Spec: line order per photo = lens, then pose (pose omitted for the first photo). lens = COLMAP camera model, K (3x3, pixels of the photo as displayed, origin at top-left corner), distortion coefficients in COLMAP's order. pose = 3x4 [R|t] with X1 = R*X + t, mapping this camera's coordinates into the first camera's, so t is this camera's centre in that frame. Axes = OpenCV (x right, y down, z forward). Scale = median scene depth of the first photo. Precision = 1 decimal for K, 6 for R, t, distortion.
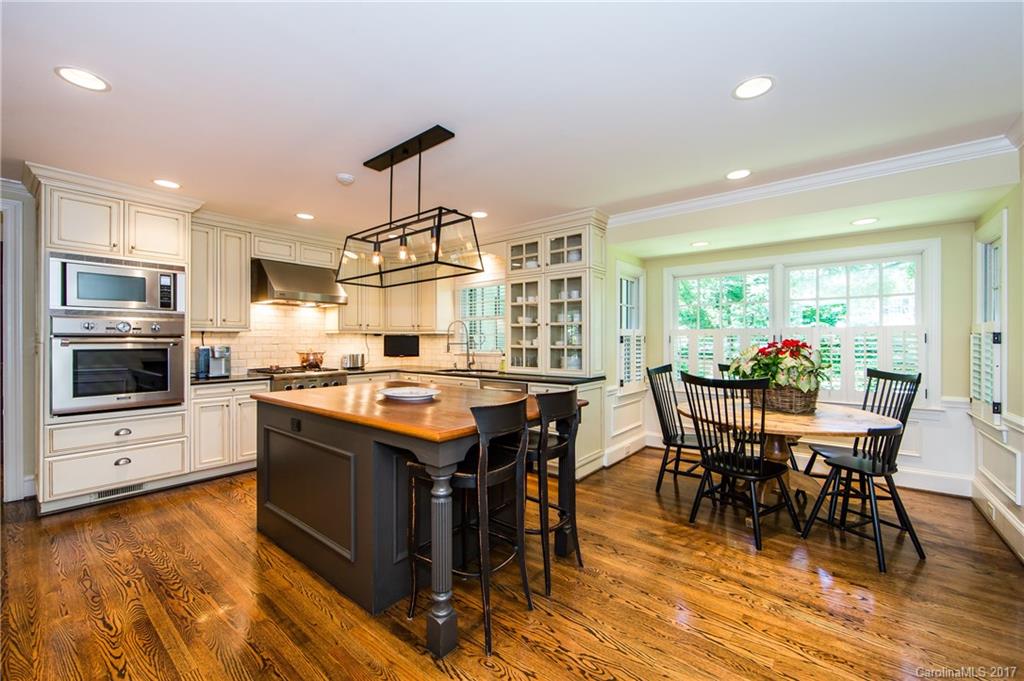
lens RADIAL K [[406.0, 0, 515.1], [0, 406.0, 341.0], [0, 0, 1]] dist [-0.002778, 0.000221]
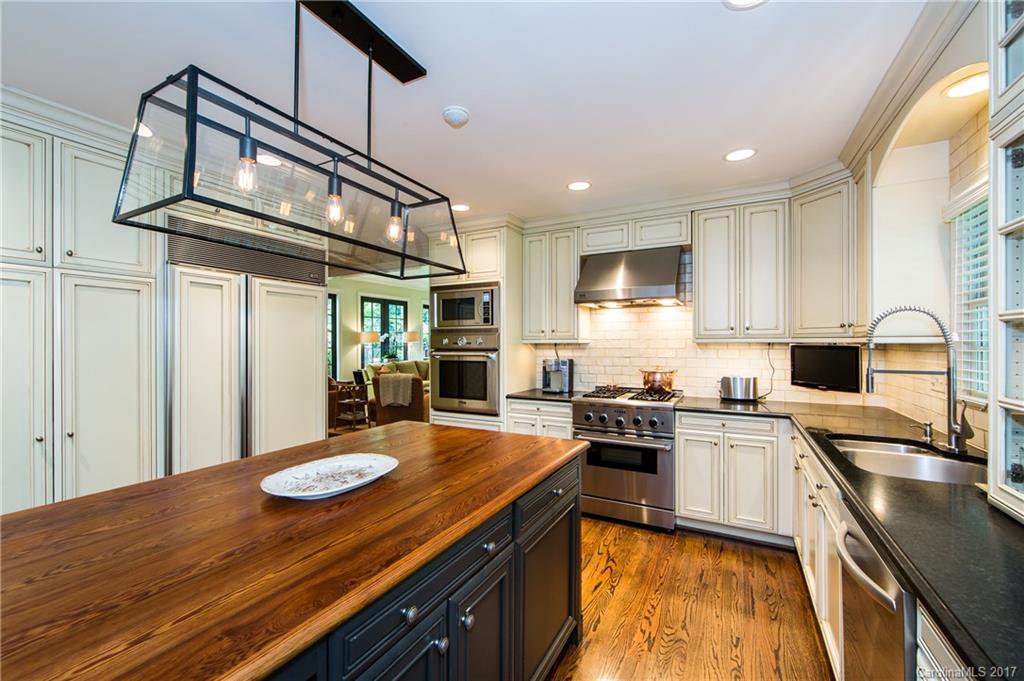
lens RADIAL K [[406.0, 0, 509.9], [0, 406.0, 342.9], [0, 0, 1]] dist [-0.002778, 0.000221]
pose [[0.186855, 0.001236, -0.982387, 0.154718], [0.004054, 0.999990, 0.002029, -0.024673], [0.982379, -0.004362, 0.186848, 0.675433]]
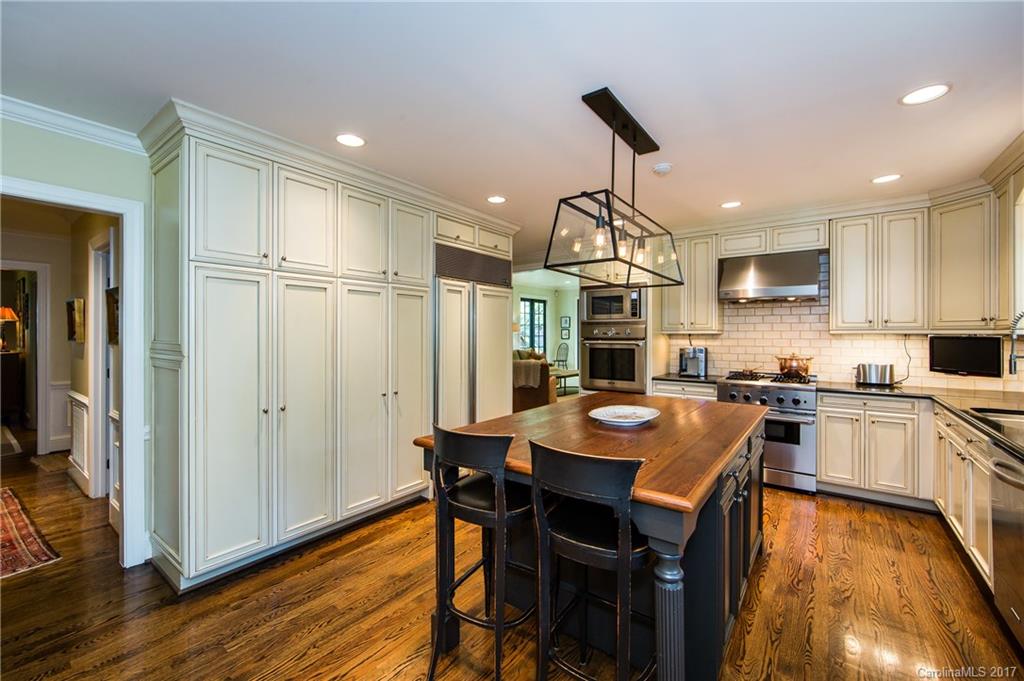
lens RADIAL K [[406.0, 0, 516.2], [0, 406.0, 332.7], [0, 0, 1]] dist [-0.002778, 0.000221]
pose [[0.034846, -0.000318, -0.999393, 0.313539], [0.001199, 0.999999, -0.000276, -0.024853], [0.999392, -0.001188, 0.034846, 0.458485]]
